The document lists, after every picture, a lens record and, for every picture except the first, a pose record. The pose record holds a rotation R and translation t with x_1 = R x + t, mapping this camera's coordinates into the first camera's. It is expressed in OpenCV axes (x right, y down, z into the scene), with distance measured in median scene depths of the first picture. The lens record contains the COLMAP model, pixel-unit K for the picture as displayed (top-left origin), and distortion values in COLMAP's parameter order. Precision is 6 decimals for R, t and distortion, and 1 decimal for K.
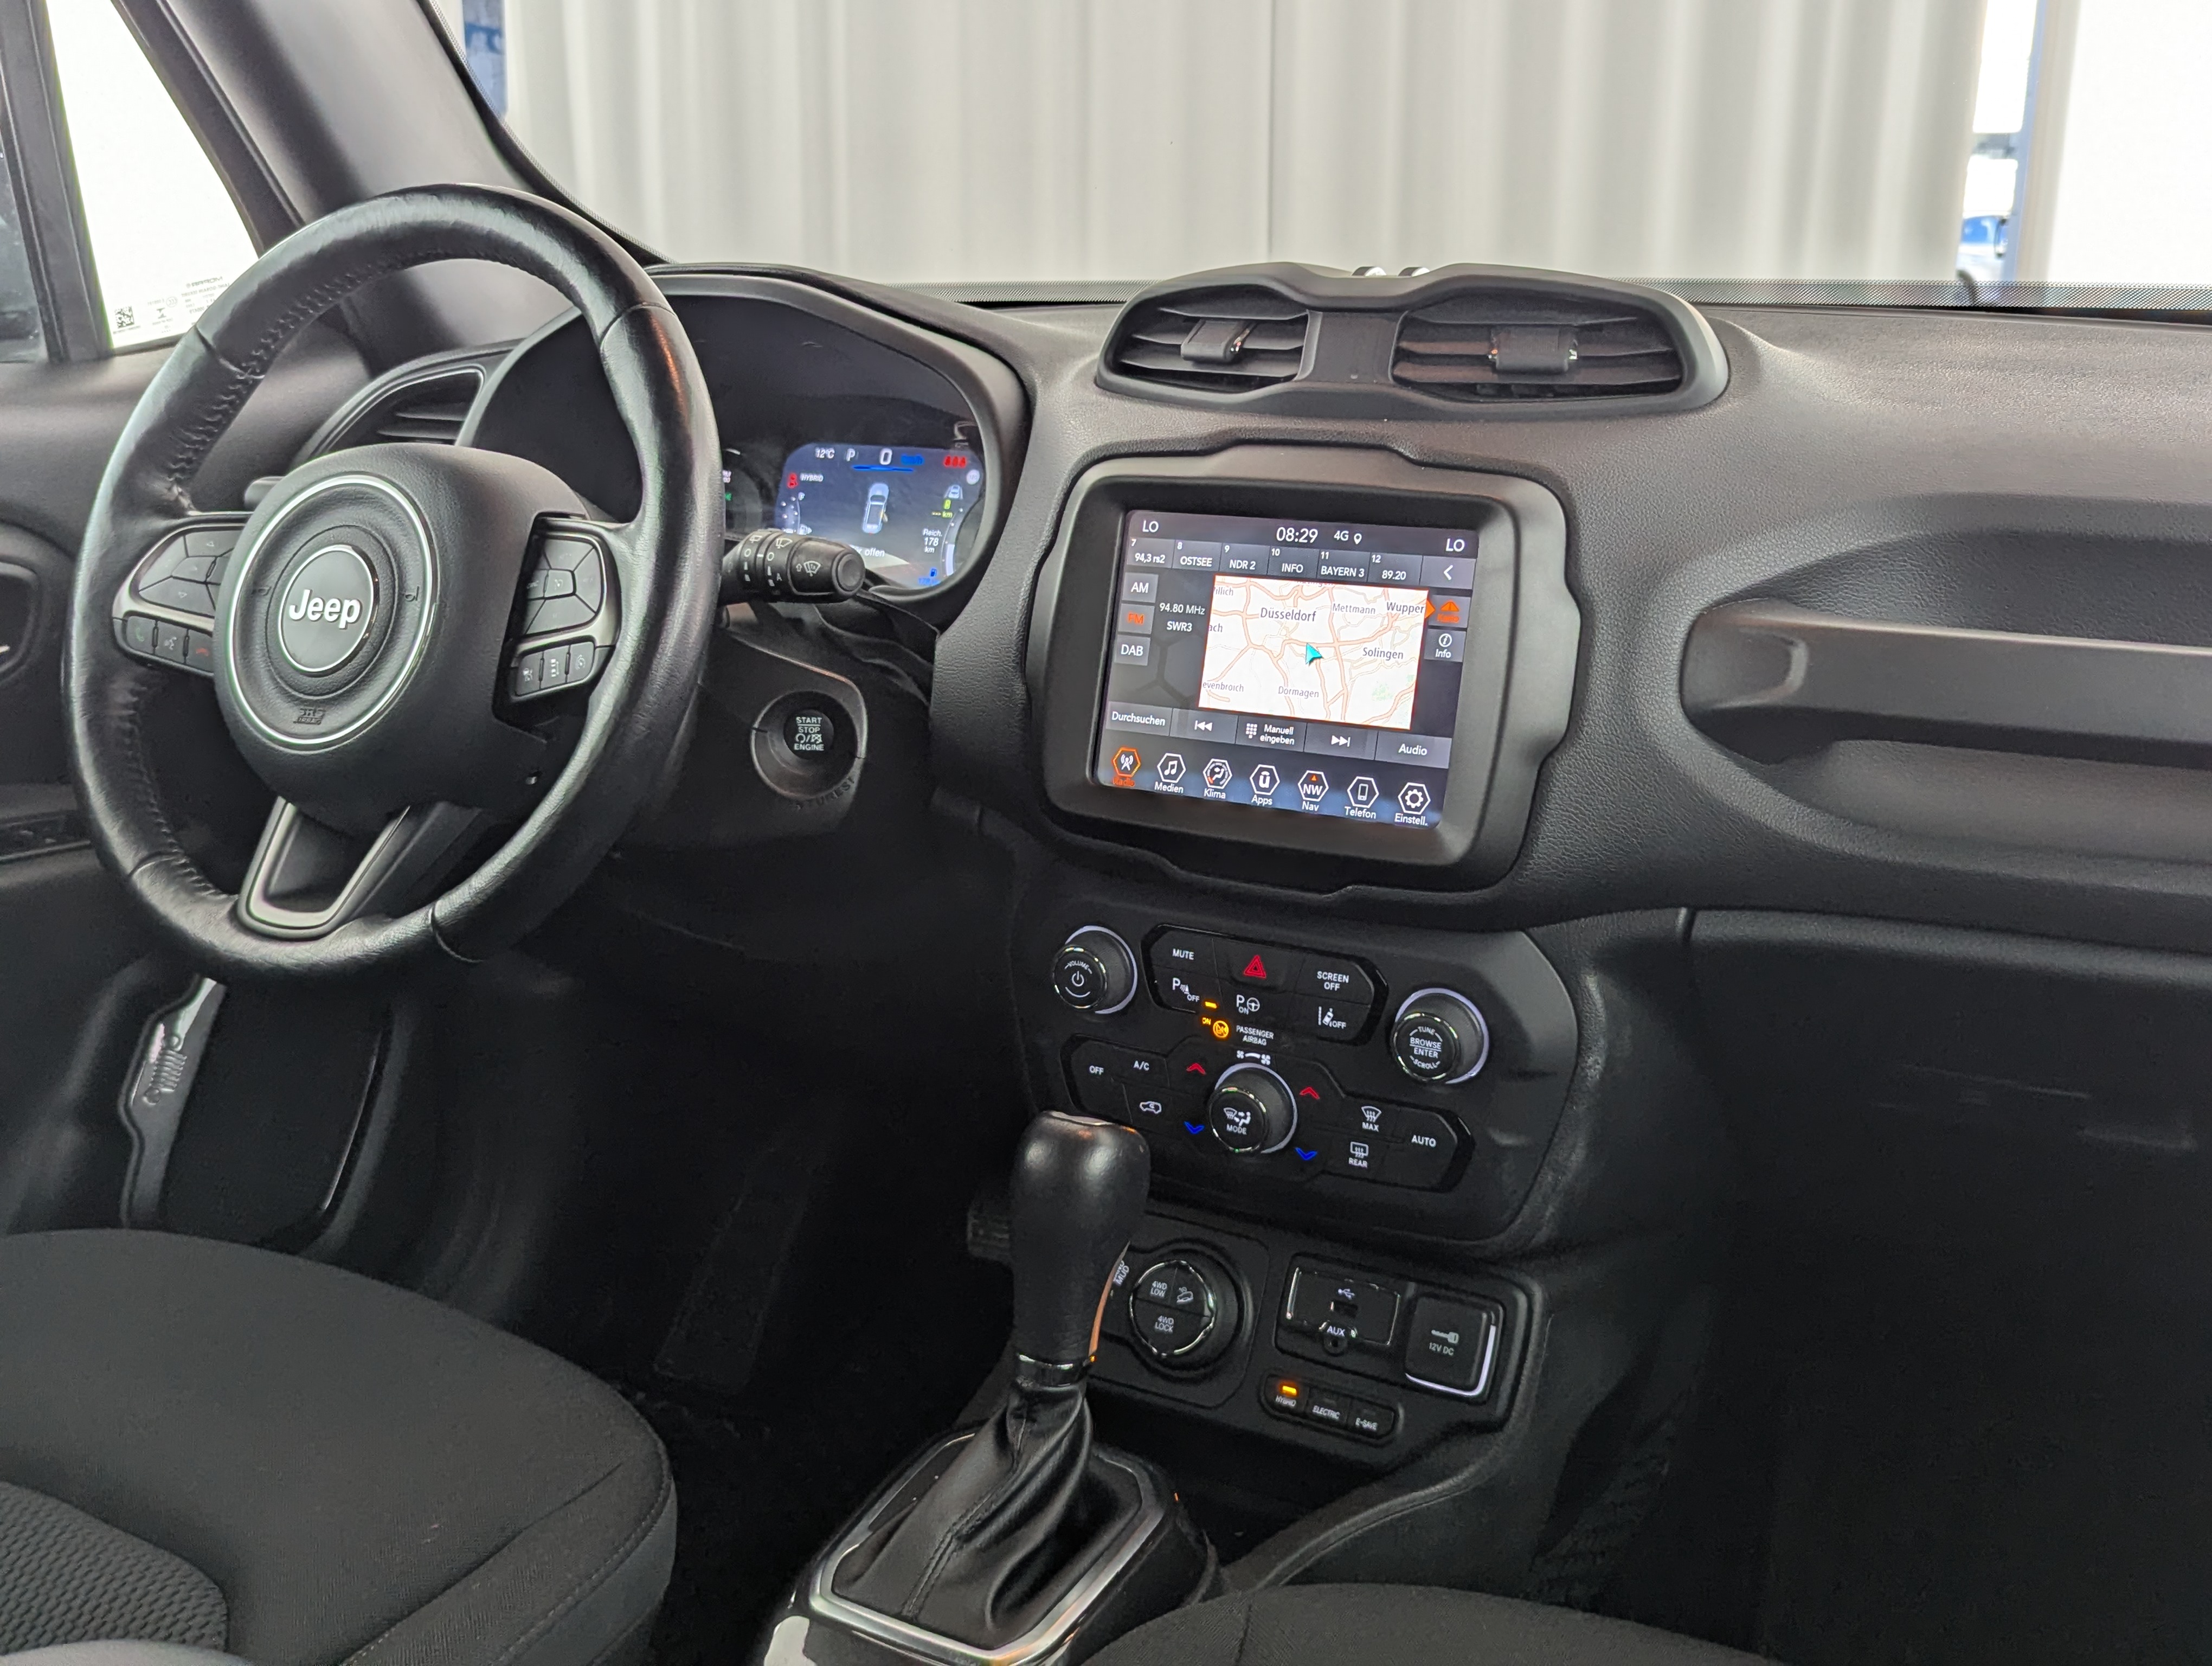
lens RADIAL K [[2040.1, 0, 1118.7], [0, 2040.1, 802.1], [0, 0, 1]] dist [0.070723, -0.103895]
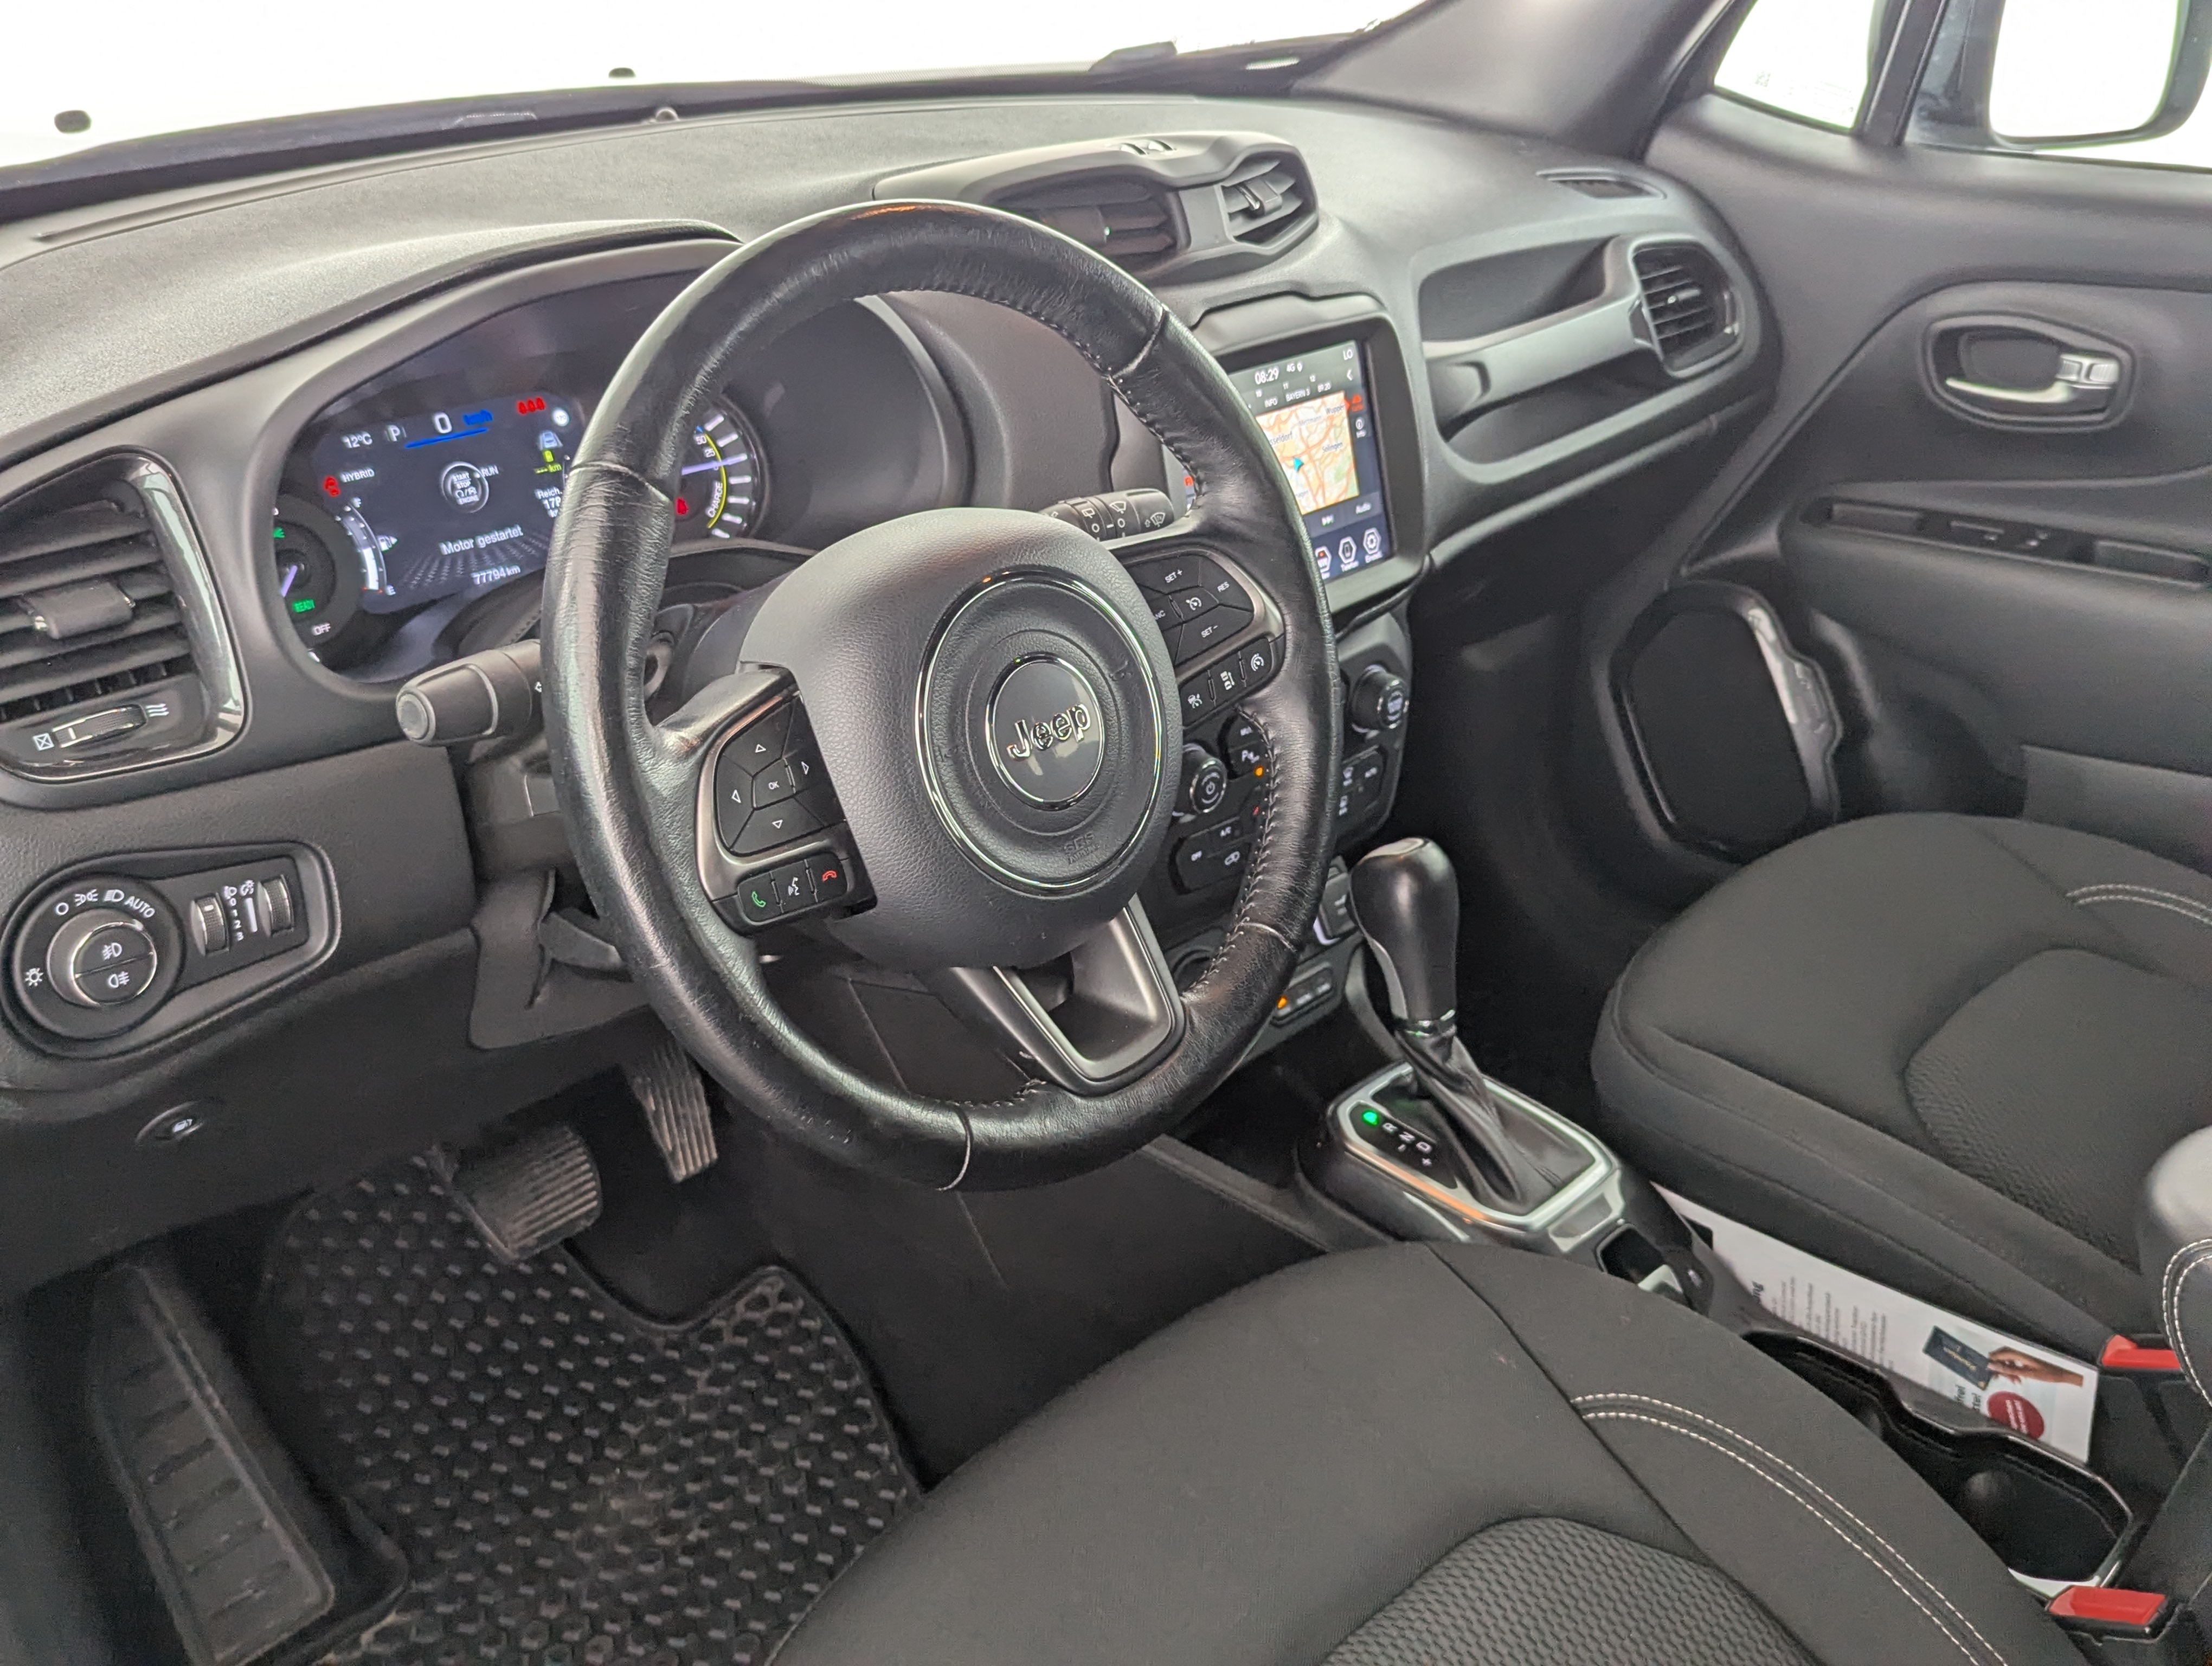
lens RADIAL K [[1981.0, 0, 997.3], [0, 1981.0, 833.5], [0, 0, 1]] dist [0.028132, -0.004361]
pose [[0.303101, -0.431033, 0.849906, -1.097334], [0.243116, 0.897325, 0.368379, -0.360649], [-0.921425, 0.094969, 0.376771, 0.708729]]
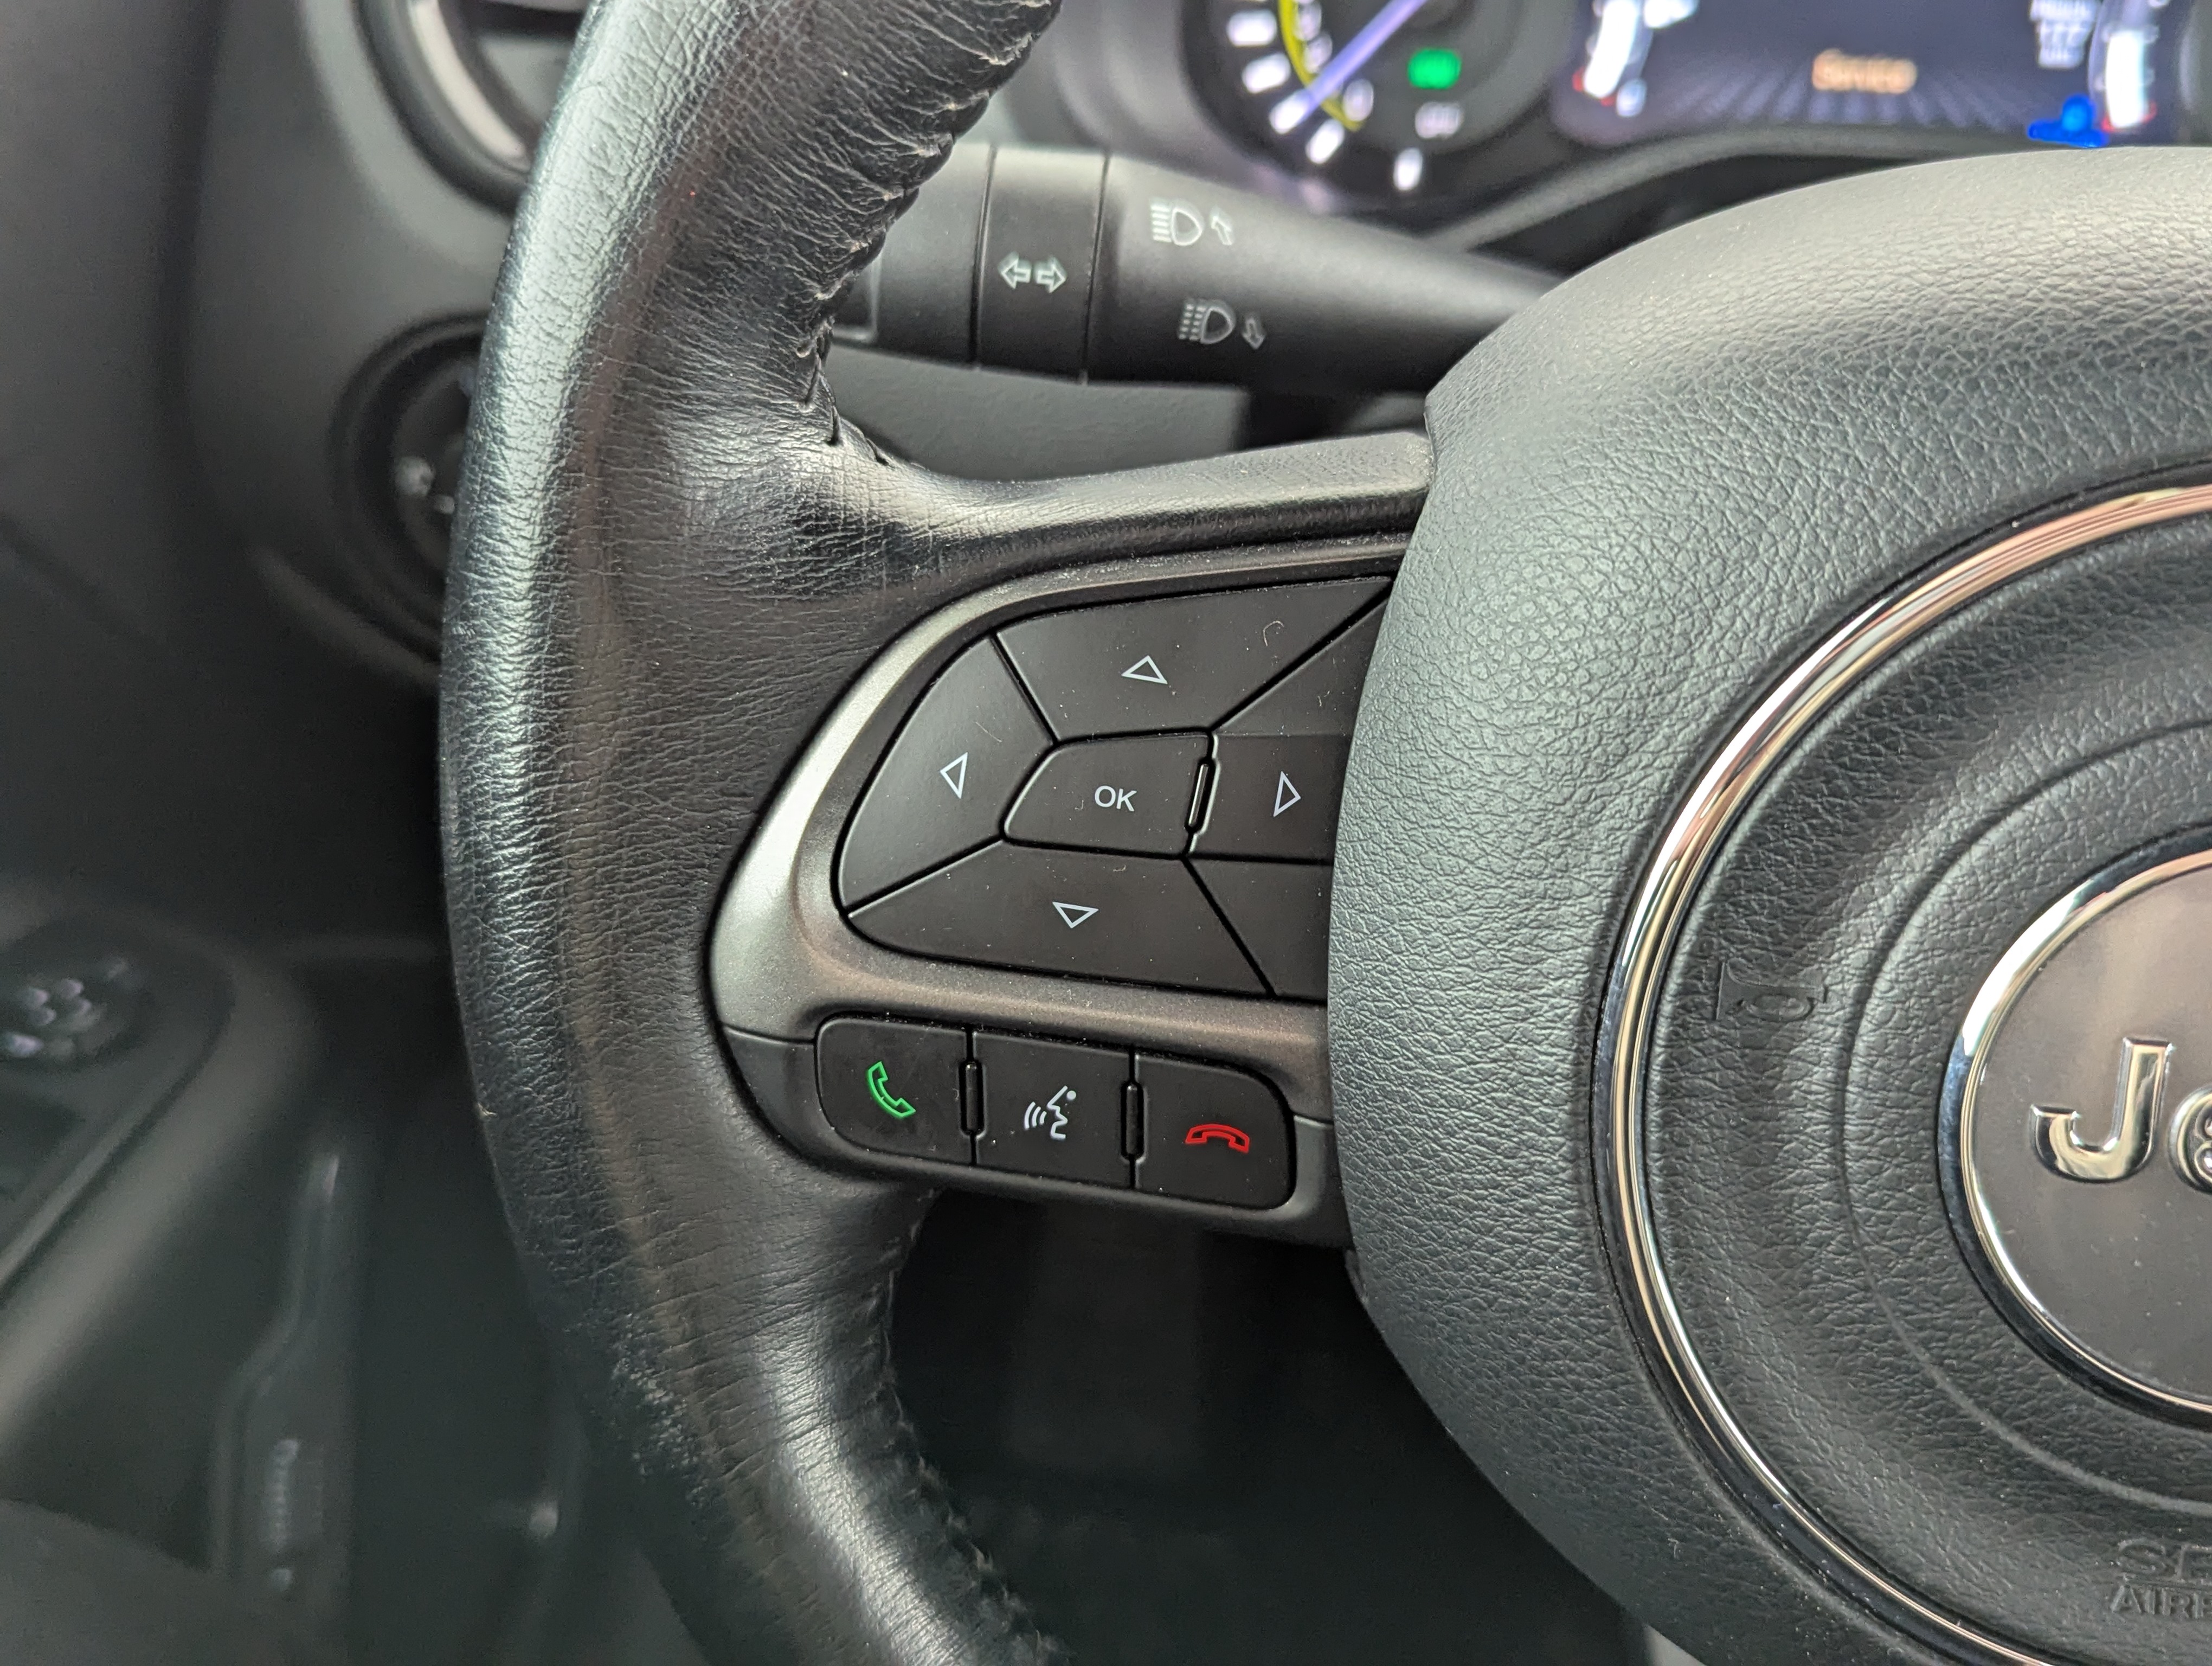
lens RADIAL K [[2154.0, 0, 1136.3], [0, 2154.0, 775.4], [0, 0, 1]] dist [-0.006456, 0.034801]
pose [[0.952862, -0.171257, 0.250449, -0.539463], [0.072834, 0.930441, 0.359130, -0.212730], [-0.294531, -0.323960, 0.899056, 0.845508]]
